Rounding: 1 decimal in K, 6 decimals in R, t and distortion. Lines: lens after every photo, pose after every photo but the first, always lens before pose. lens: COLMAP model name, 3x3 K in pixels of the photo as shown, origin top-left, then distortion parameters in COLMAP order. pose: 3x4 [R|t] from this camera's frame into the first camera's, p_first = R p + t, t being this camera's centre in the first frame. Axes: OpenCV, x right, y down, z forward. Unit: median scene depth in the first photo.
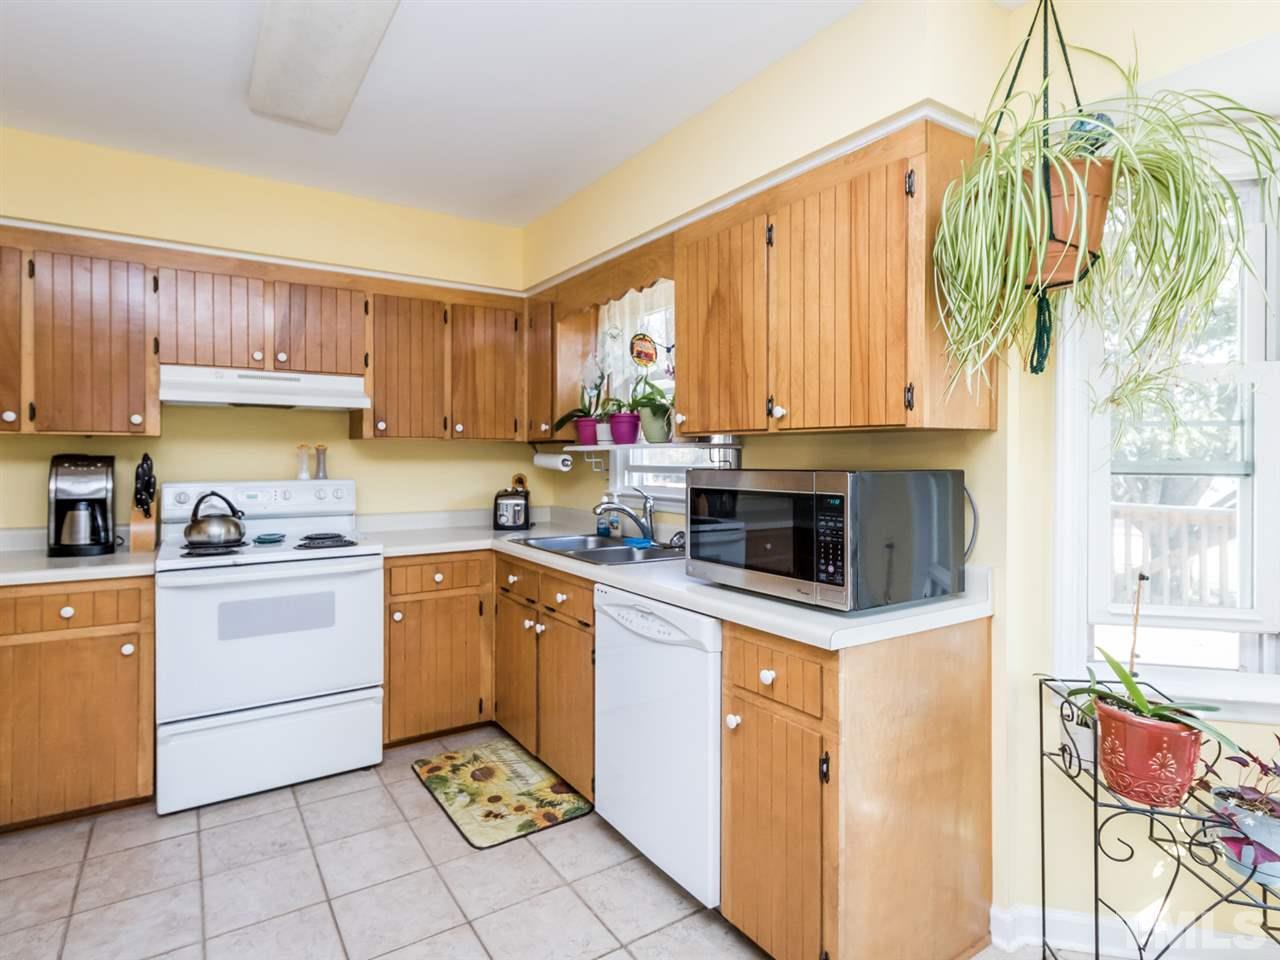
lens RADIAL K [[687.1, 0, 642.7], [0, 687.1, 462.2], [0, 0, 1]] dist [0.003114, -0.000727]
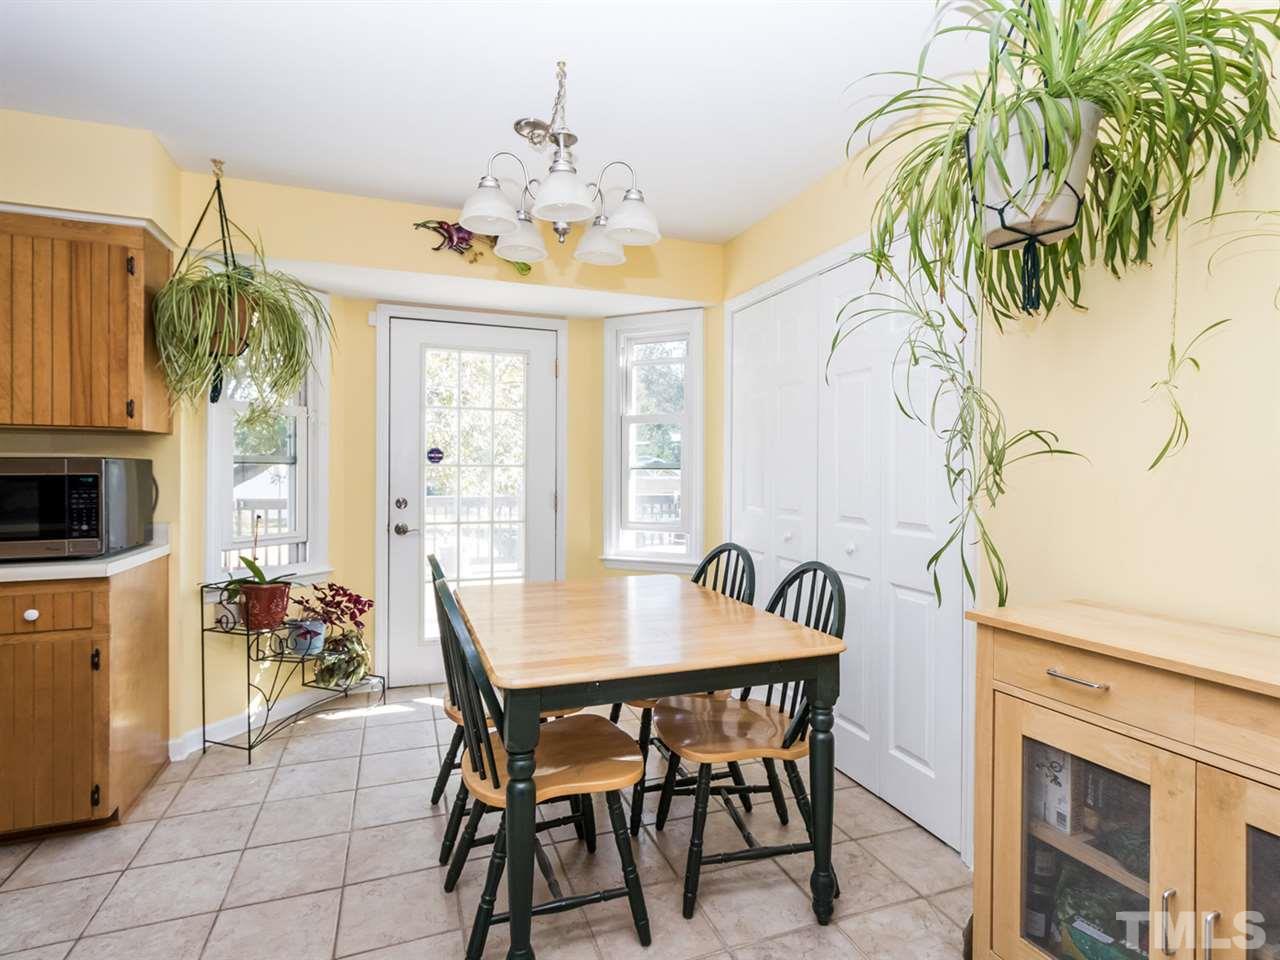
lens RADIAL K [[687.1, 0, 642.7], [0, 687.1, 462.2], [0, 0, 1]] dist [0.003114, -0.000727]
pose [[0.238279, 0.005205, 0.971183, -0.755069], [-0.000512, 0.999986, -0.005233, 0.025838], [-0.971197, 0.000750, 0.238278, -0.410564]]
